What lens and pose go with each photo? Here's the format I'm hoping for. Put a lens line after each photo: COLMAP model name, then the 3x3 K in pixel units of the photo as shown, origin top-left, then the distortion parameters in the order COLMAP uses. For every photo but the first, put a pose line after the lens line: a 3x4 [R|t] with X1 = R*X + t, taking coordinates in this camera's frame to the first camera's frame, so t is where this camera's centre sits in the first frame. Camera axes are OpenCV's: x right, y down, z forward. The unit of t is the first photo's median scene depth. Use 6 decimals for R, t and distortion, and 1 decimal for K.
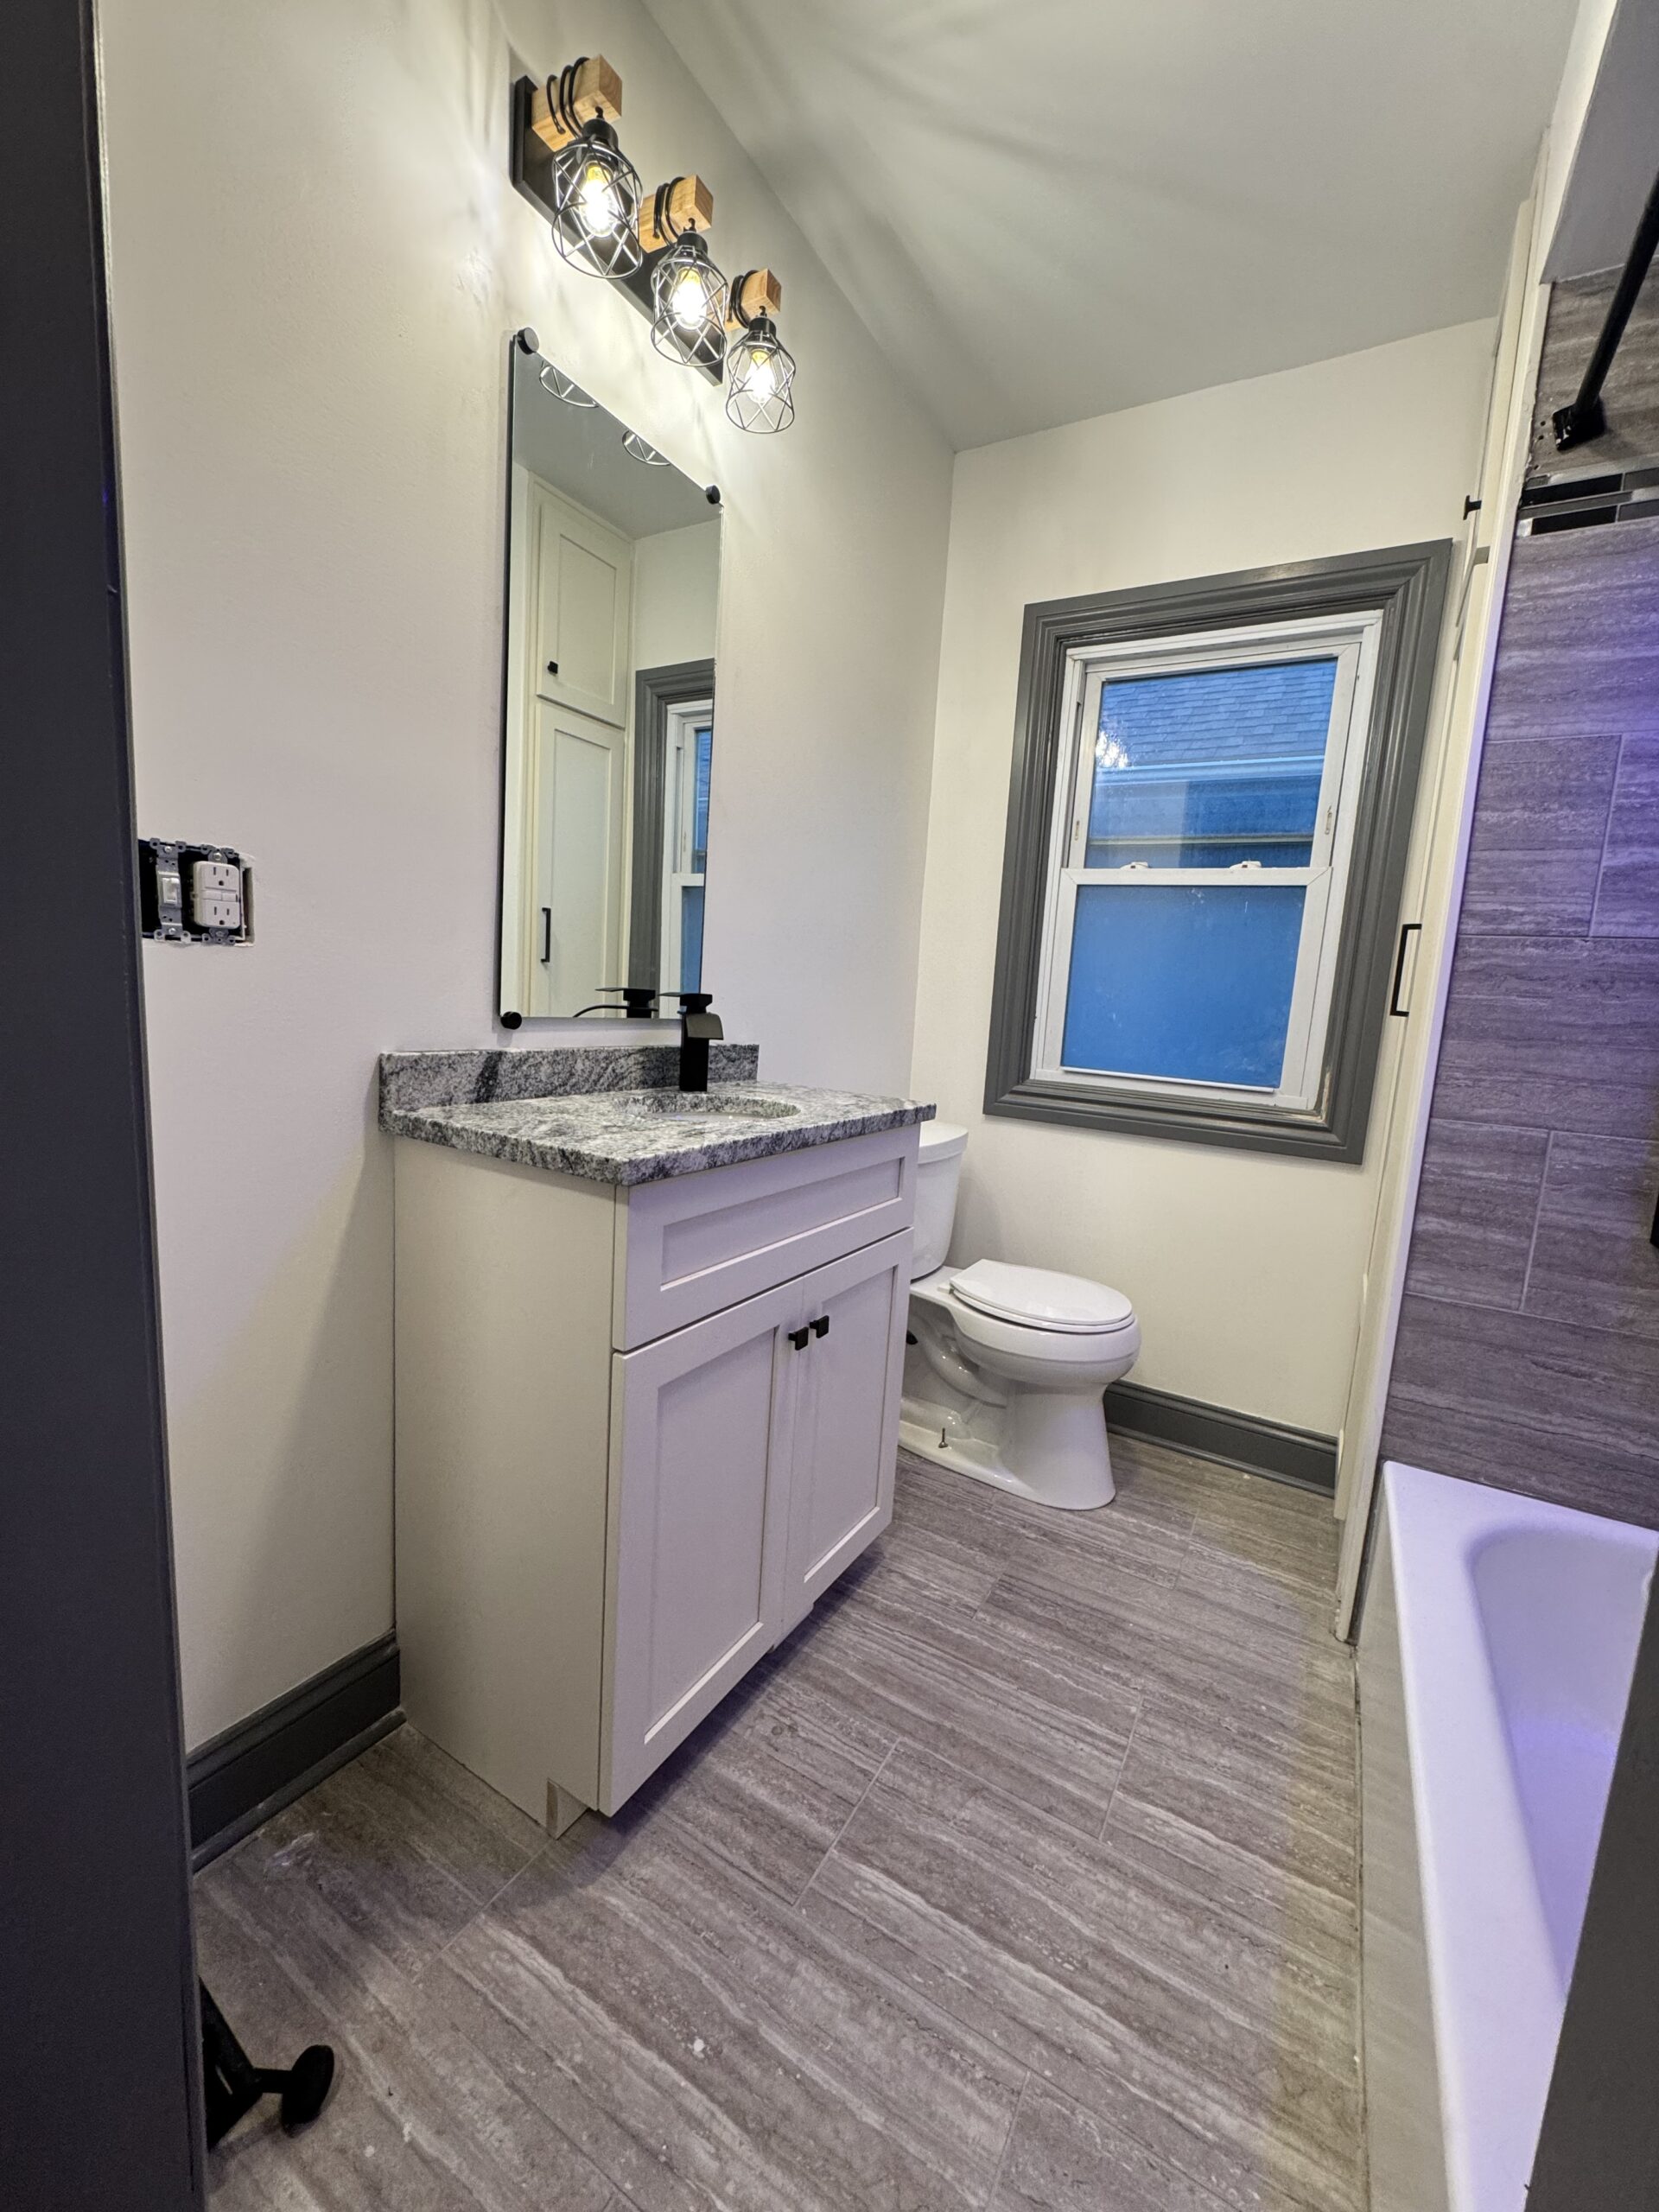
lens RADIAL K [[882.3, 0, 833.9], [0, 882.3, 1107.7], [0, 0, 1]] dist [-0.004146, 0.000922]
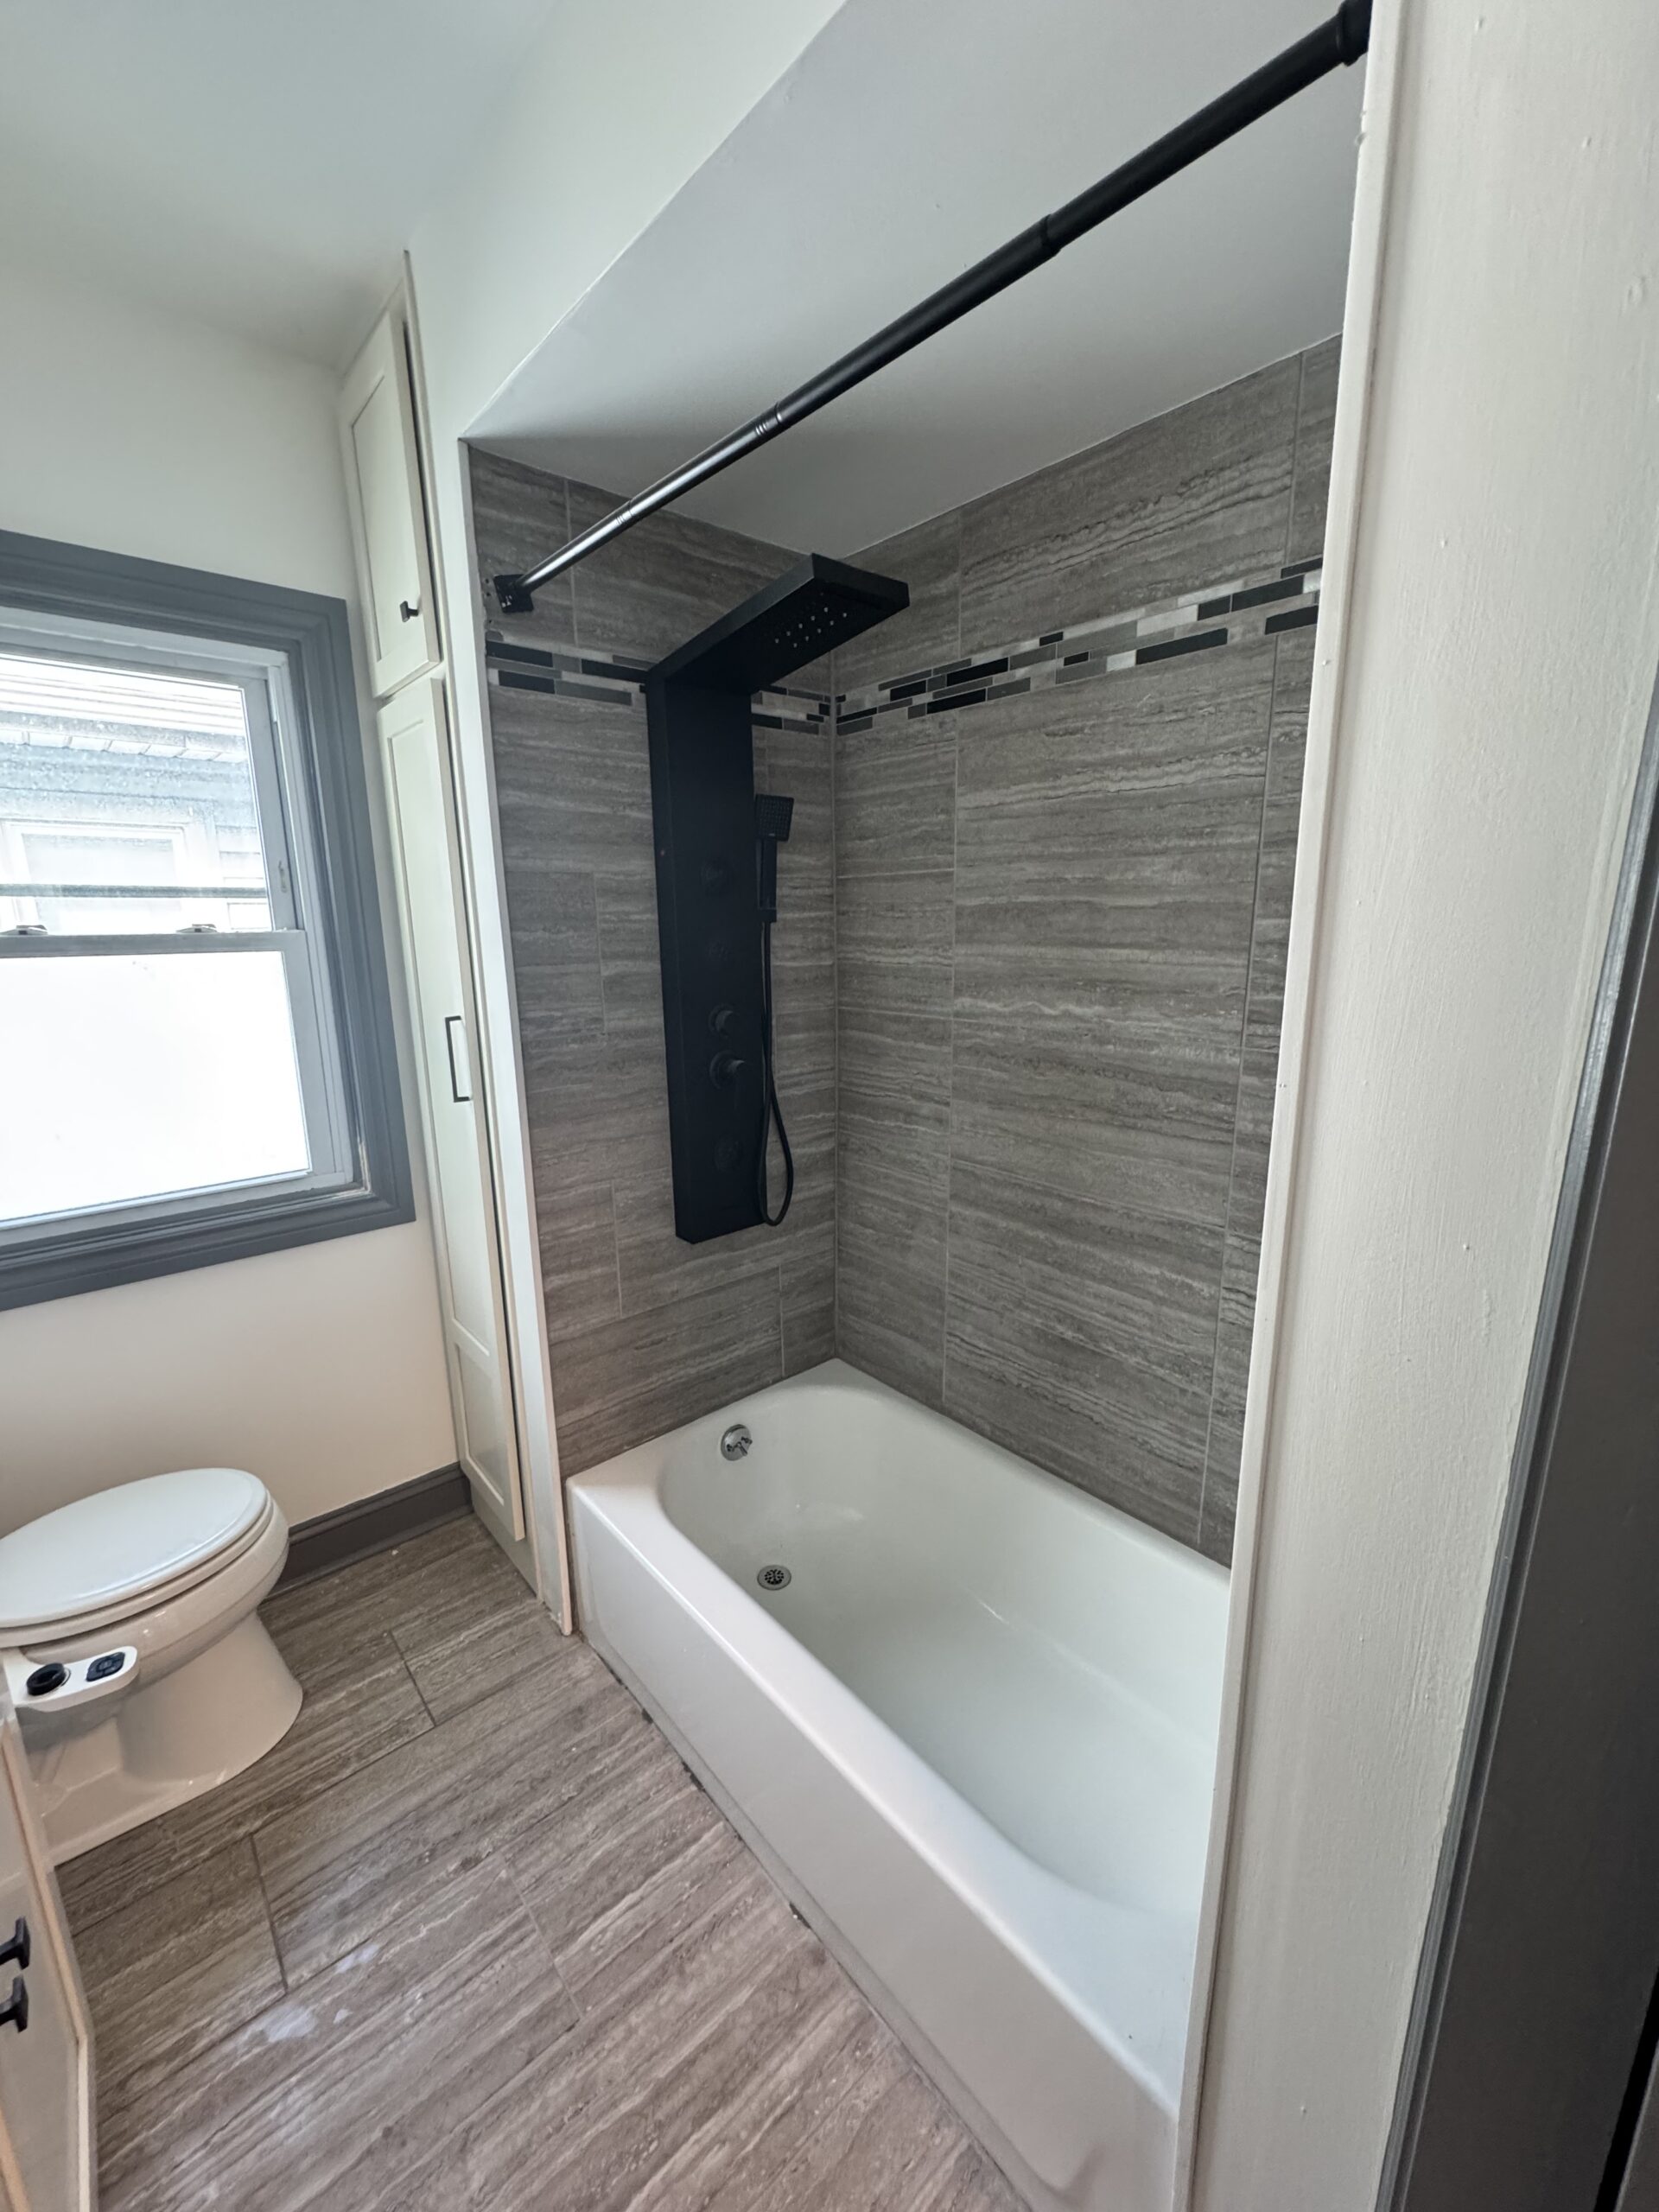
lens RADIAL K [[882.3, 0, 829.3], [0, 882.3, 1104.4], [0, 0, 1]] dist [-0.004146, 0.000922]
pose [[0.314457, -0.264798, 0.911591, -0.220748], [0.156907, 0.961596, 0.225198, -0.319114], [-0.936214, 0.072220, 0.343929, 0.260646]]
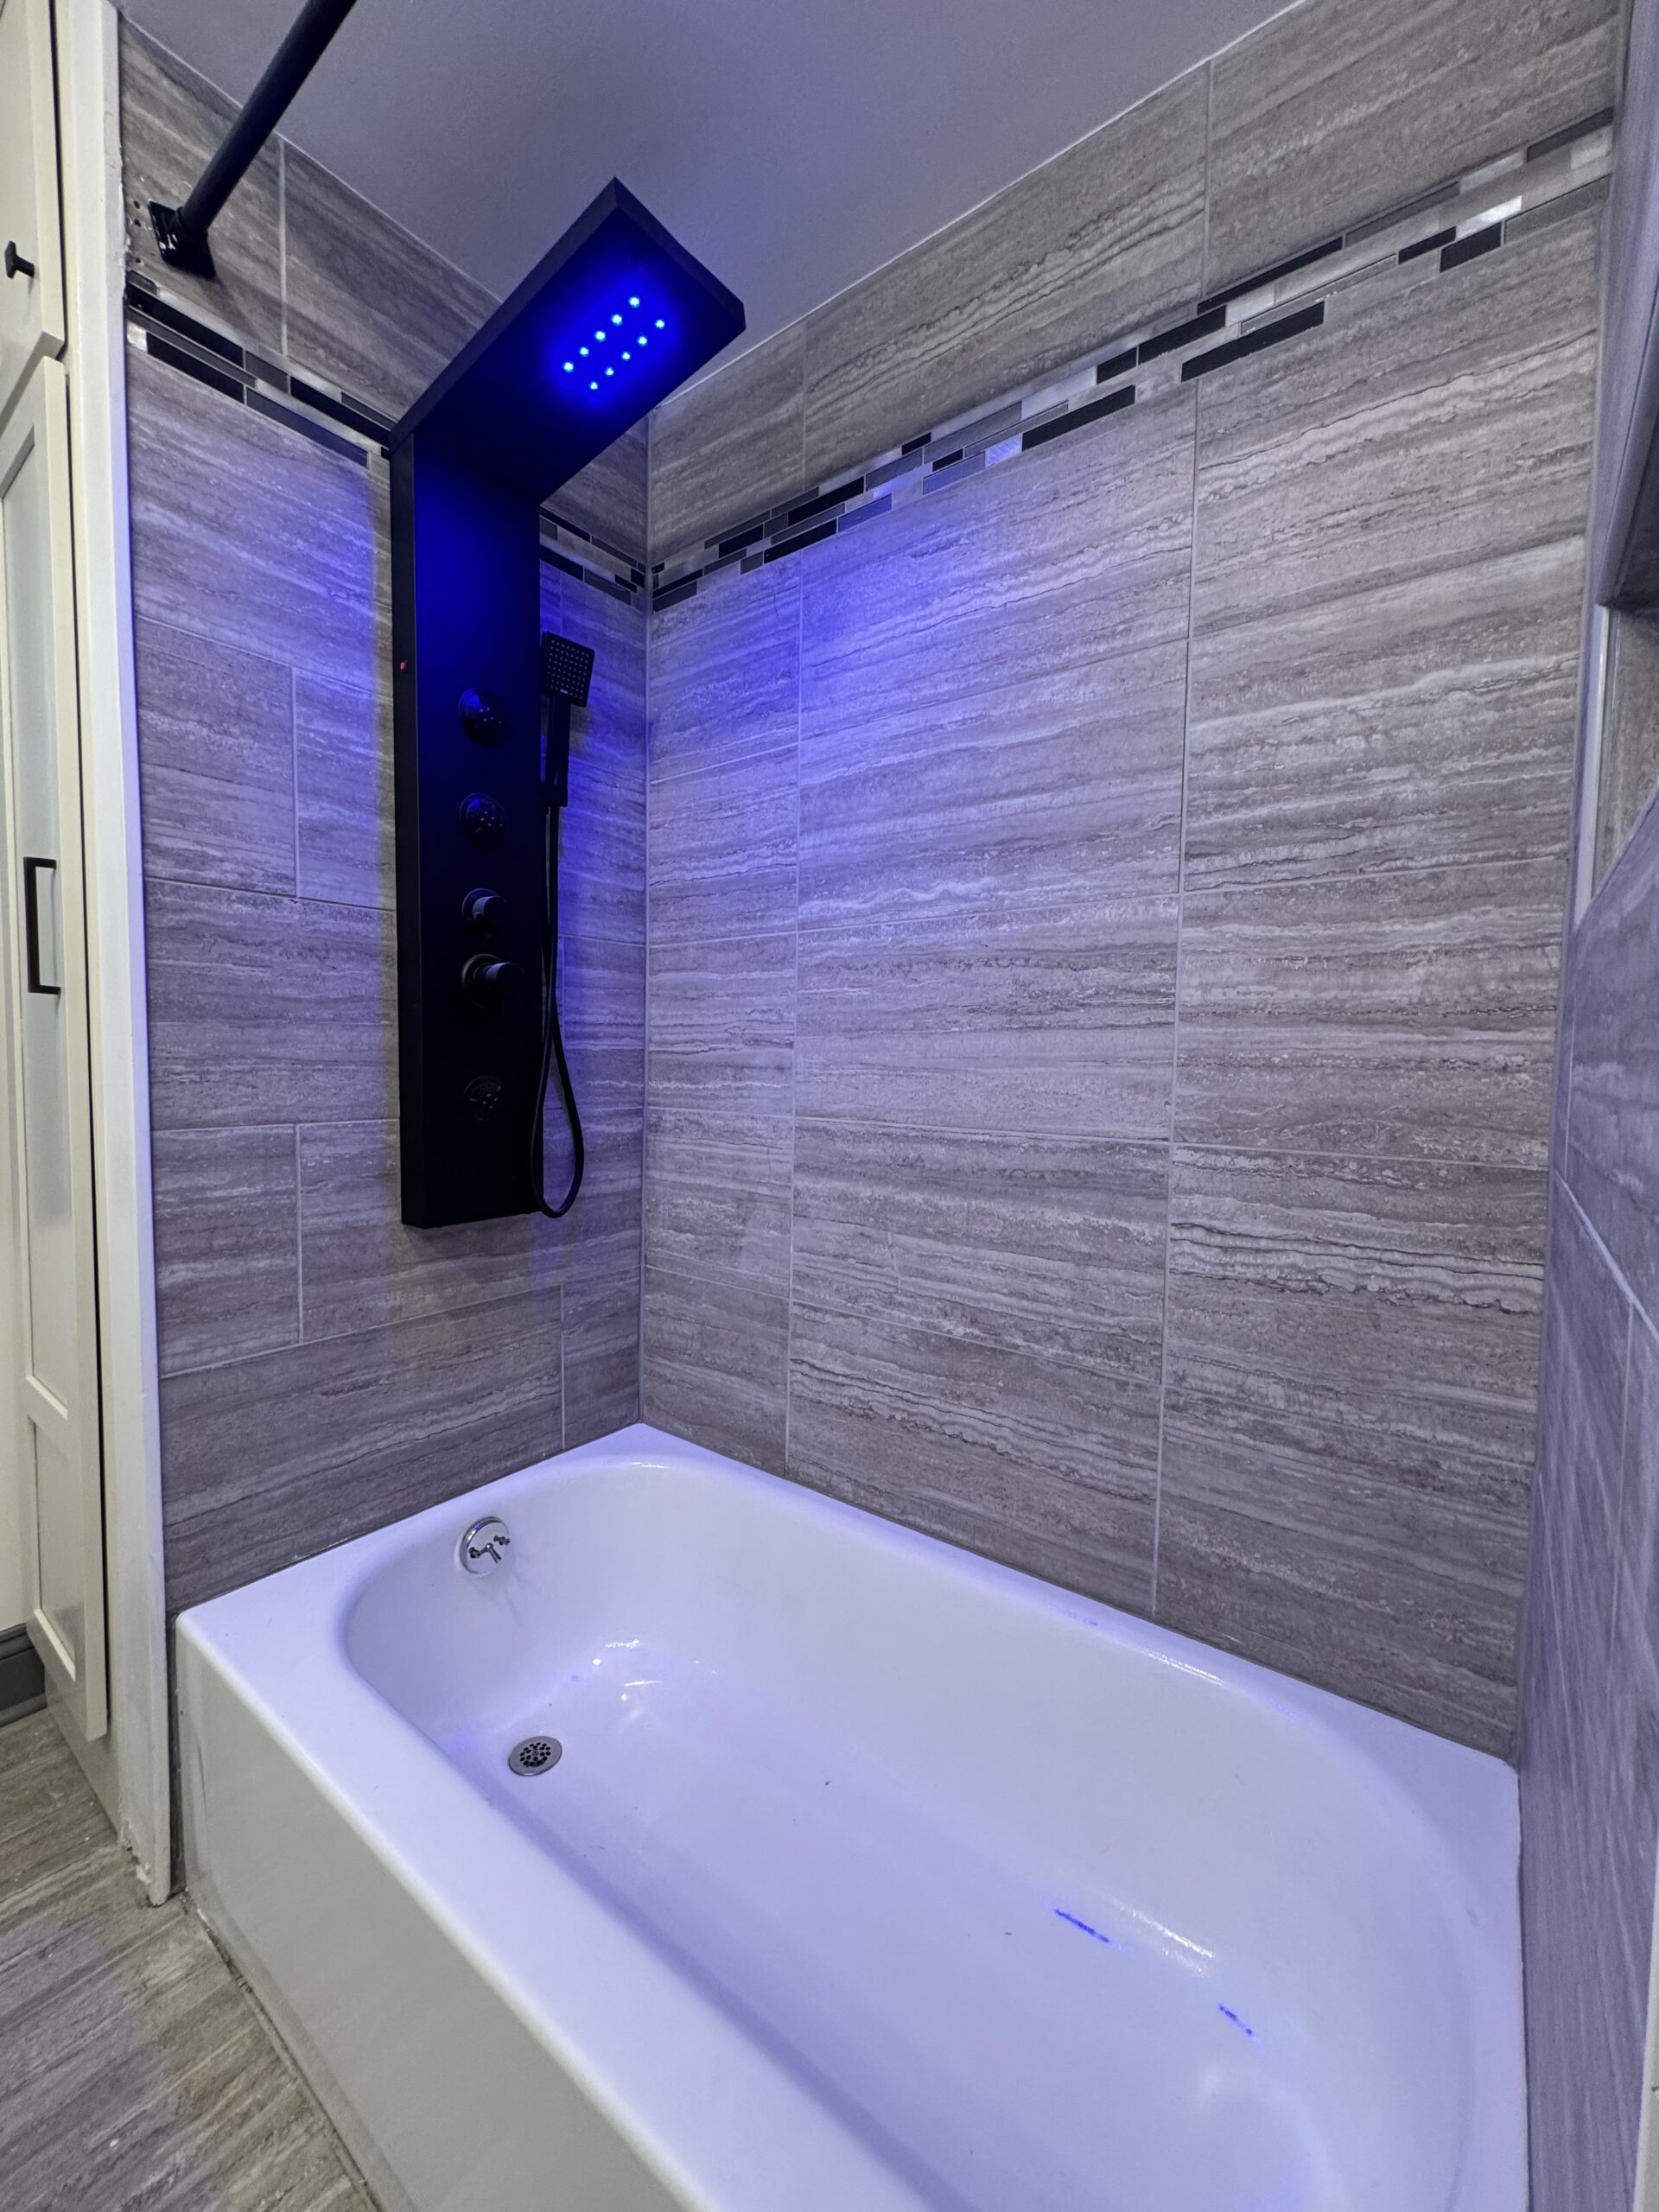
lens RADIAL K [[882.3, 0, 830.1], [0, 882.3, 1103.7], [0, 0, 1]] dist [-0.004146, 0.000922]
pose [[0.124261, -0.114871, 0.985578, 0.043549], [0.123486, 0.987345, 0.099508, -0.014461], [-0.984536, 0.109340, 0.136873, 0.376240]]
